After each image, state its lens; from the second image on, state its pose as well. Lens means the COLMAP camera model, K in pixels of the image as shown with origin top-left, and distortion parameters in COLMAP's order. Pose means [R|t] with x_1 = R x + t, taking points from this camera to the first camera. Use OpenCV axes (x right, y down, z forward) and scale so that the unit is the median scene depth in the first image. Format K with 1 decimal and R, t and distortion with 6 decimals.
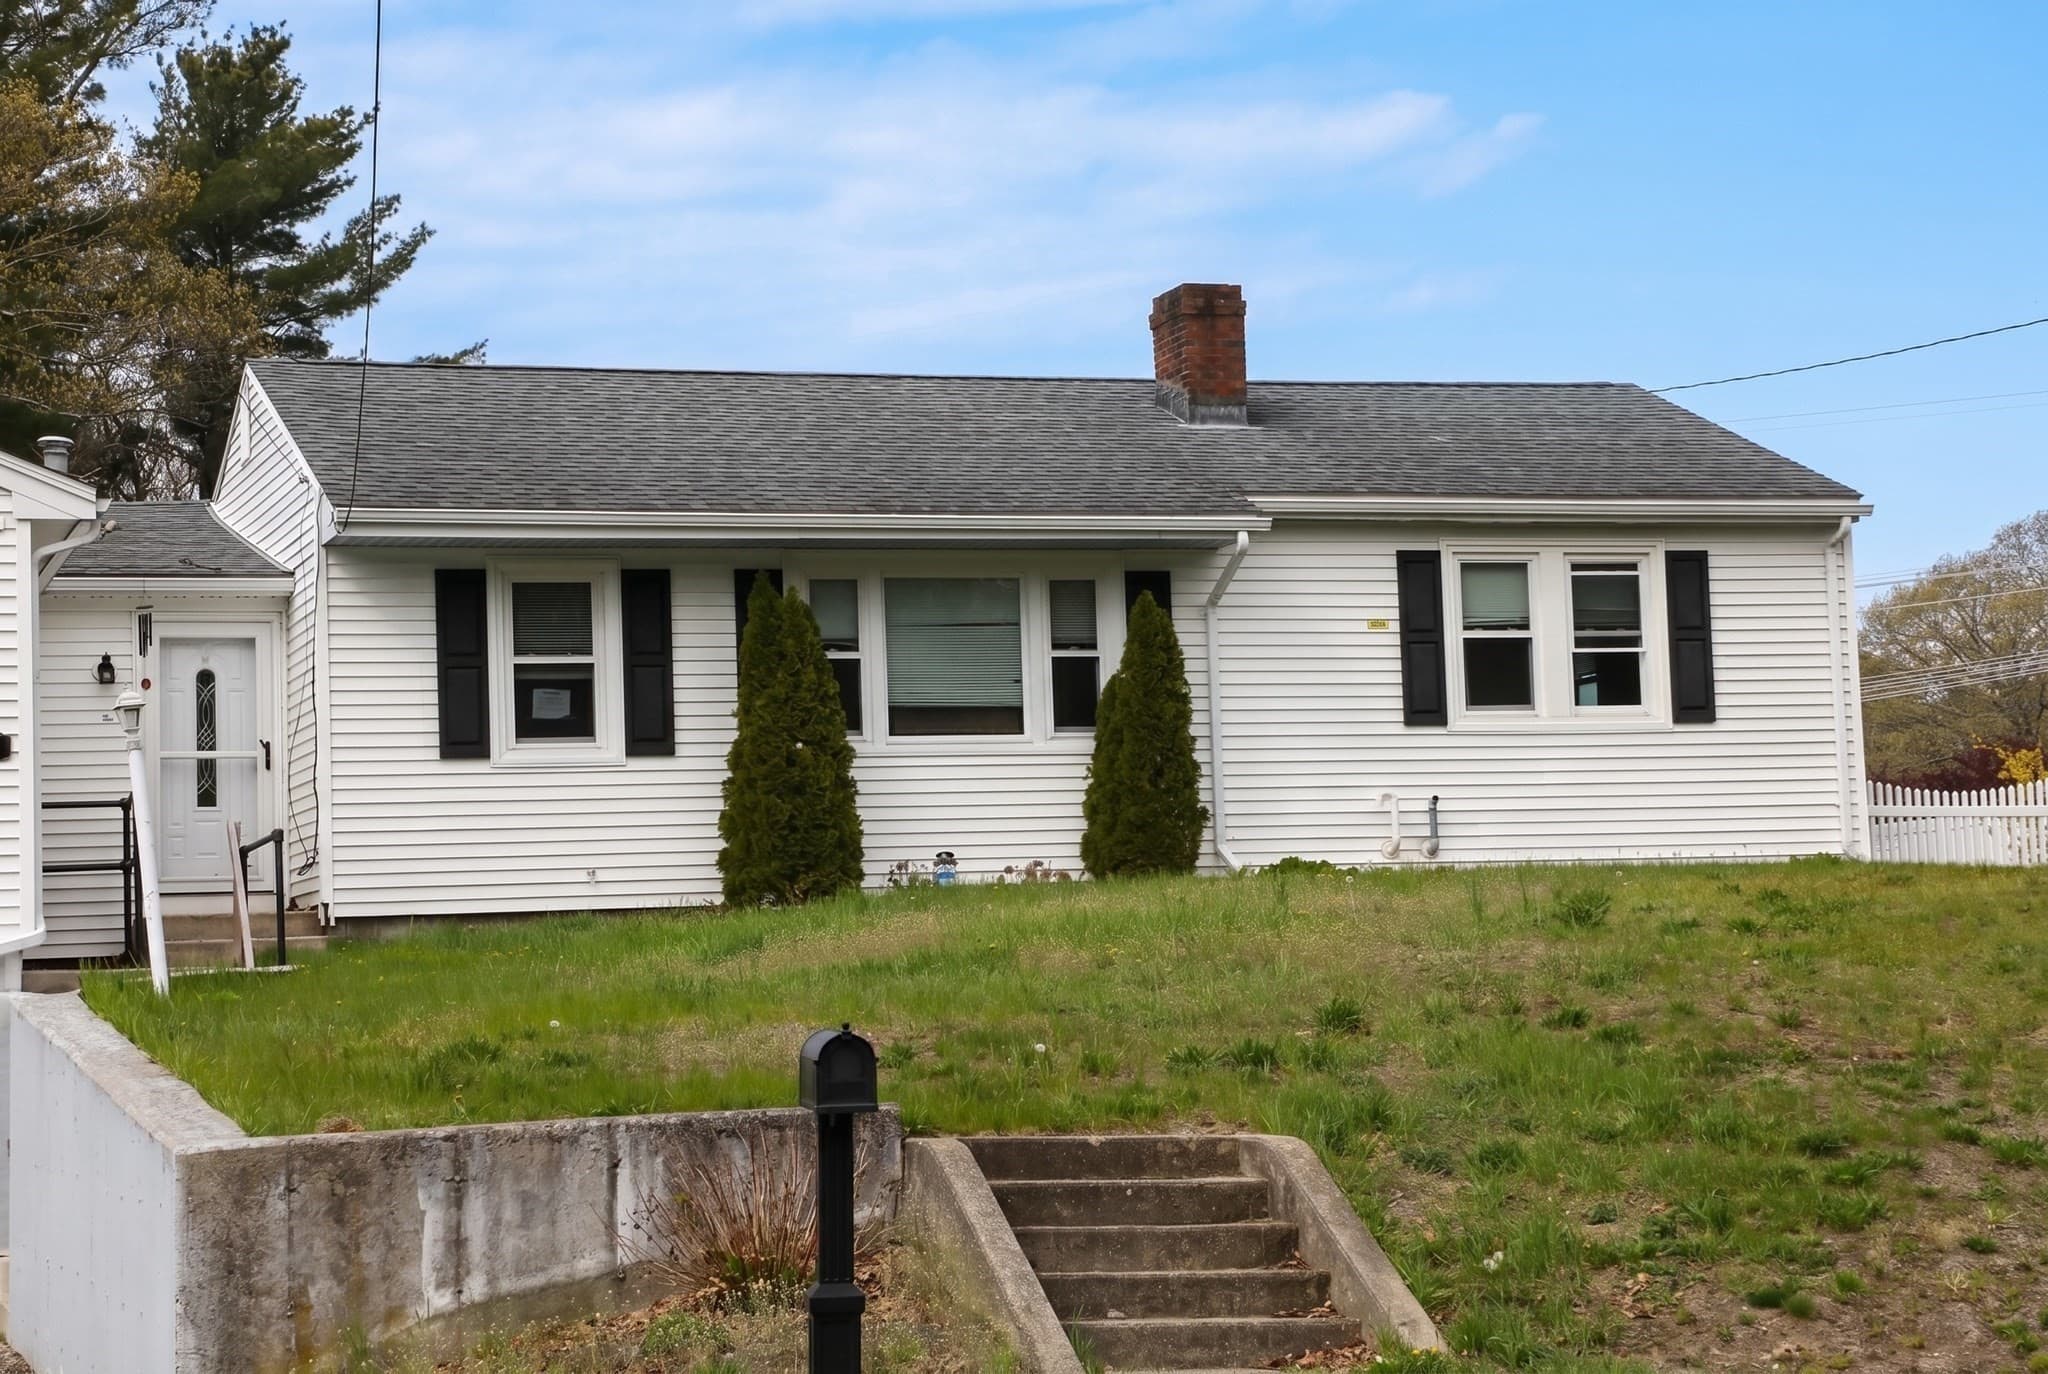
lens RADIAL K [[3973.4, 0, 1026.8], [0, 3973.4, 734.5], [0, 0, 1]] dist [0.345163, 0.027014]
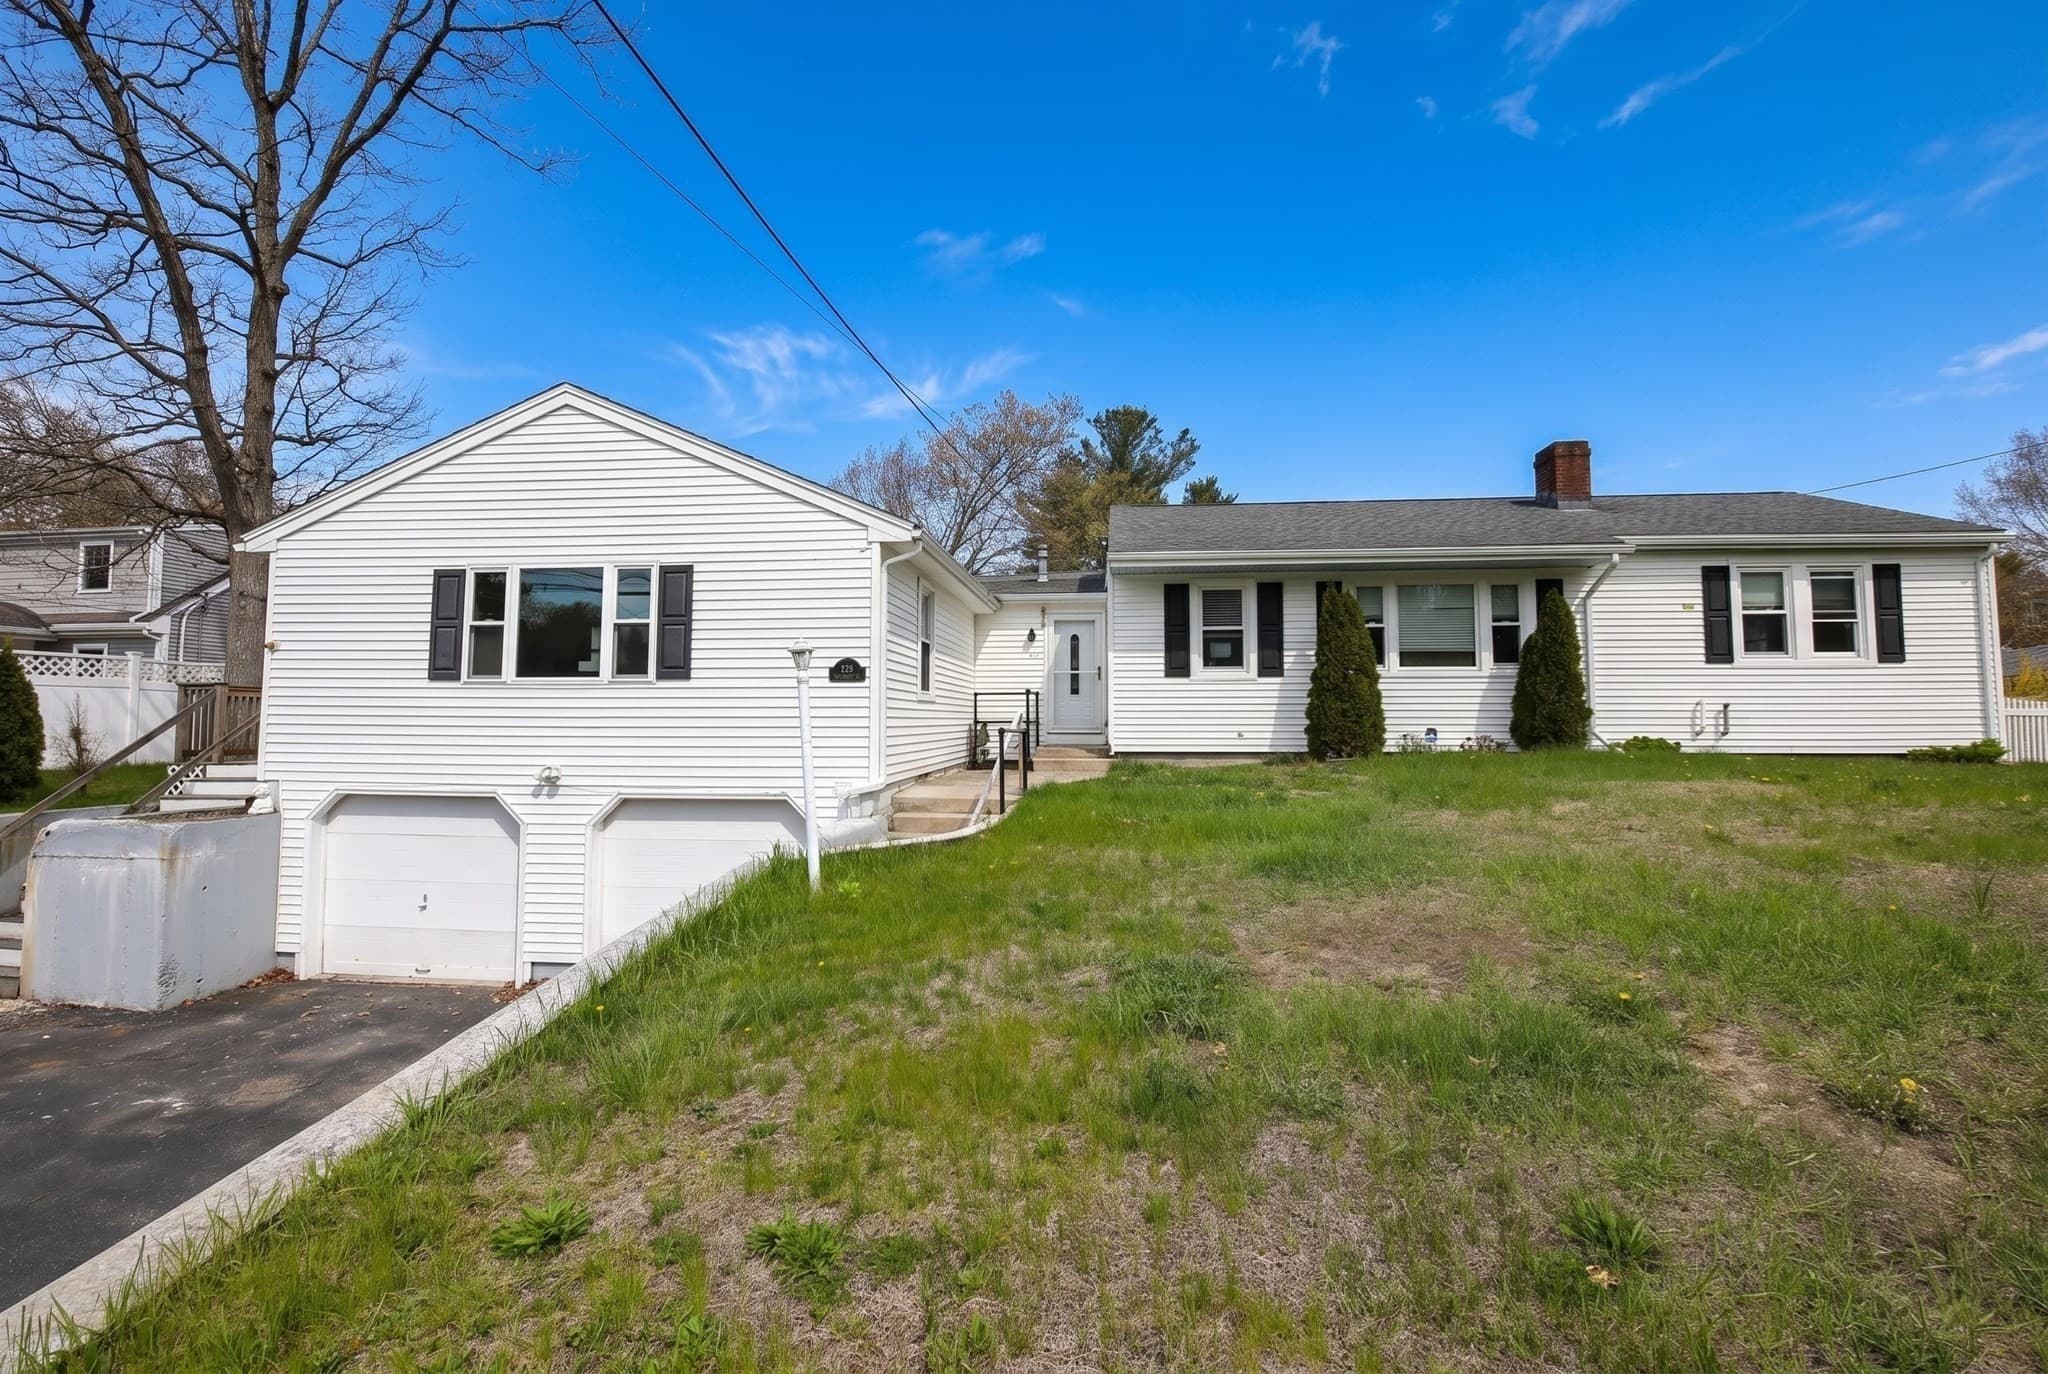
lens RADIAL K [[887.9, 0, 1030.3], [0, 887.9, 671.2], [0, 0, 1]] dist [0.000232, -0.011233]
pose [[0.916890, 0.011574, -0.398973, -0.026207], [-0.005071, 0.999837, 0.017352, -0.003814], [0.399109, -0.013887, 0.916798, 0.517197]]
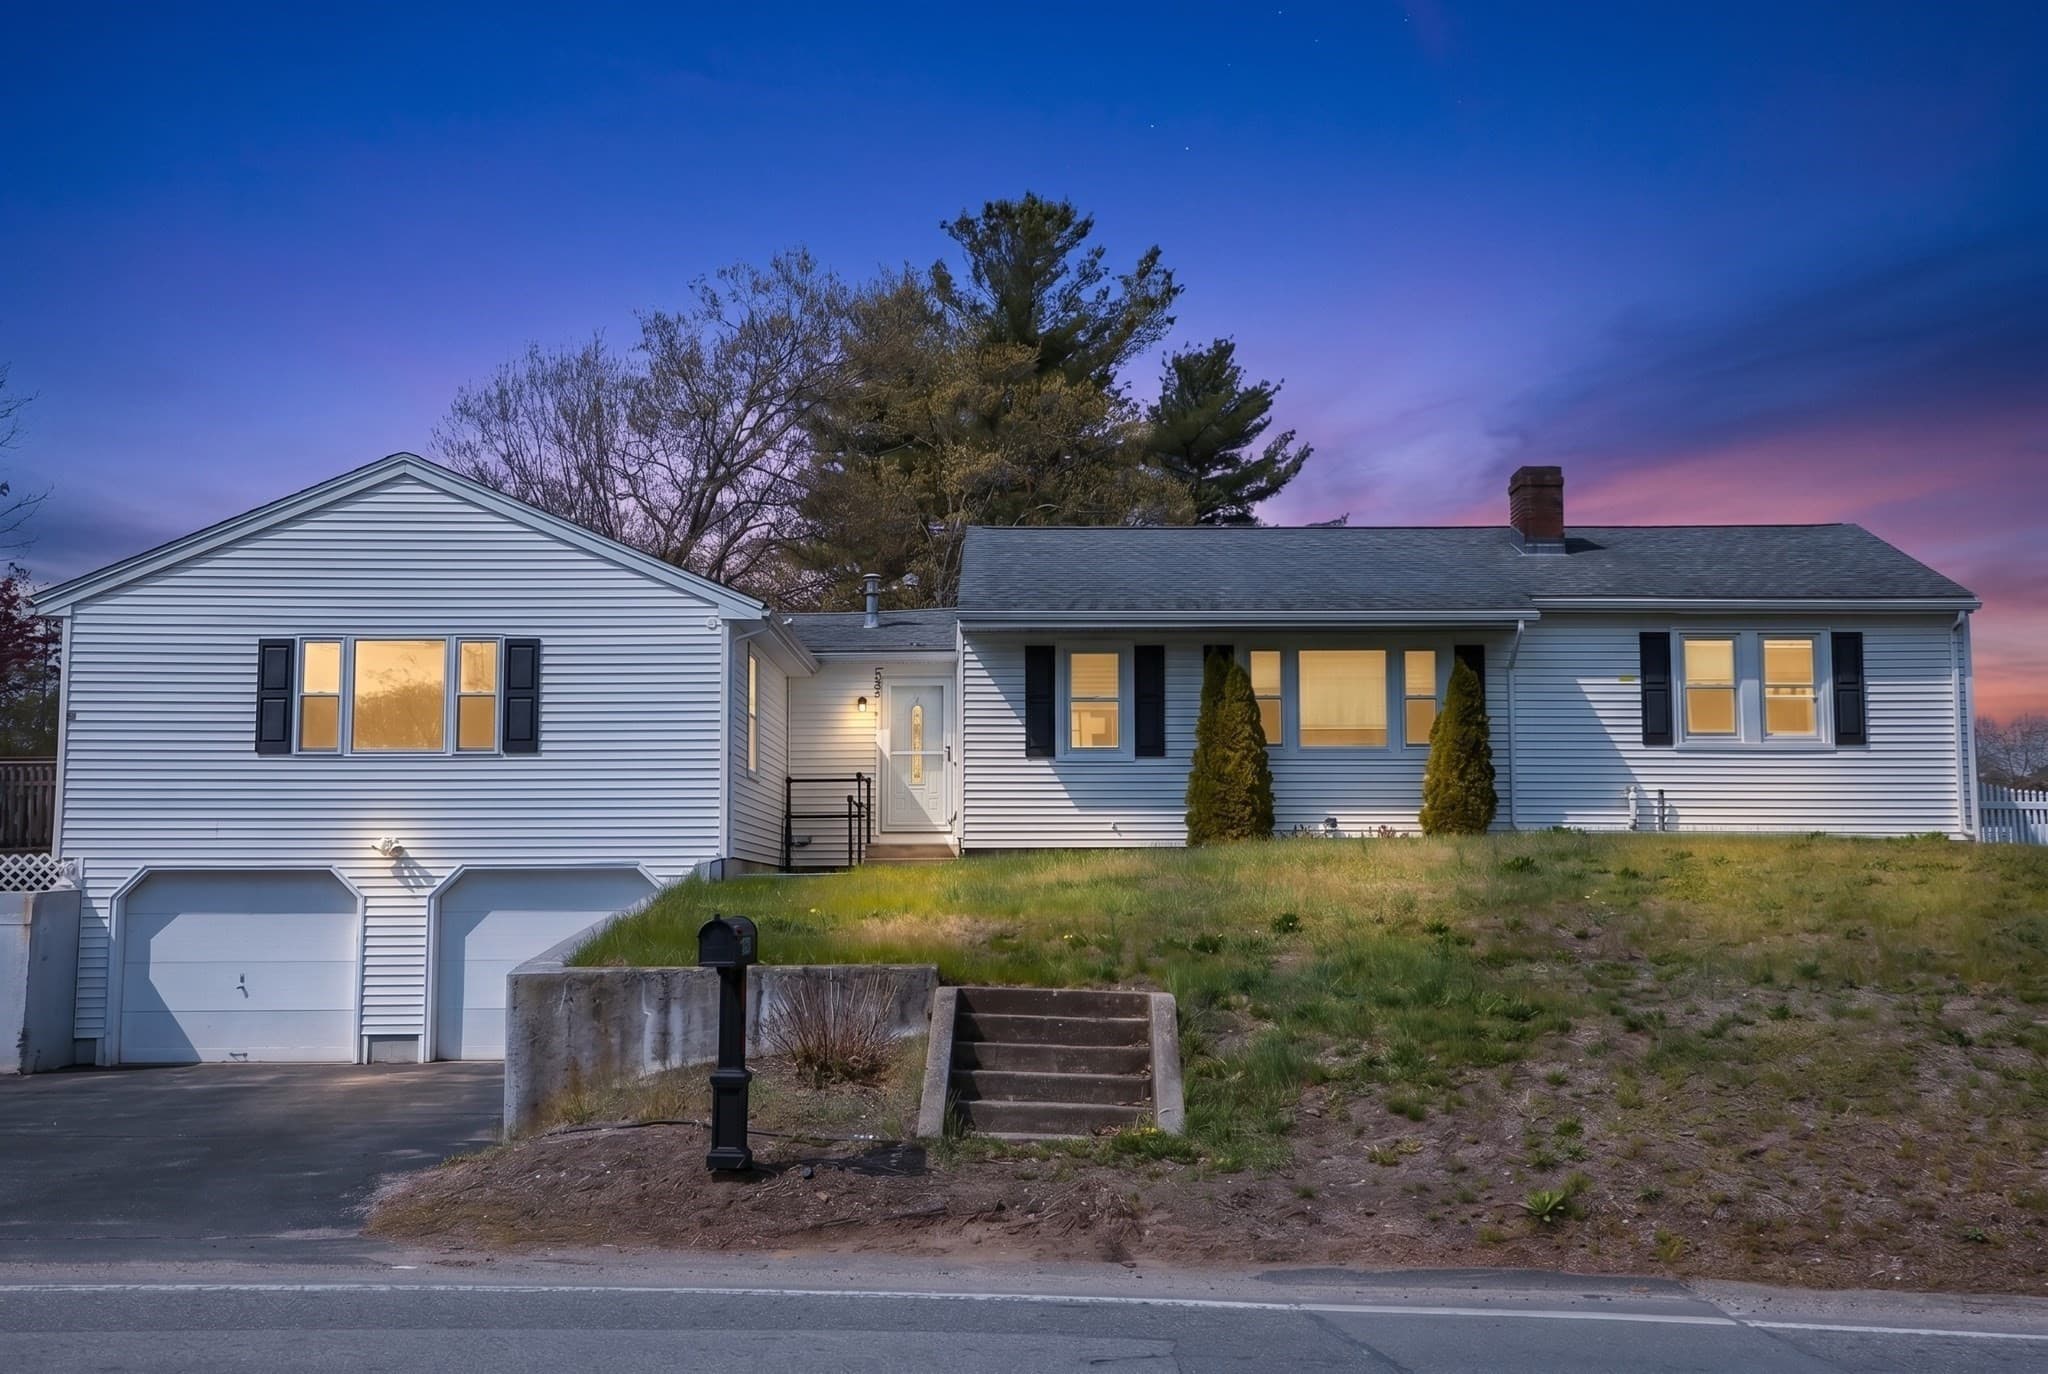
lens RADIAL K [[2358.9, 0, 1024.0], [0, 2358.9, 687.0], [0, 0, 1]] dist [0.136976, -0.015115]
pose [[0.951120, 0.002390, -0.308813, 0.153934], [-0.010002, 0.999684, -0.023068, -0.000591], [0.308660, 0.025029, 0.950843, 0.034756]]
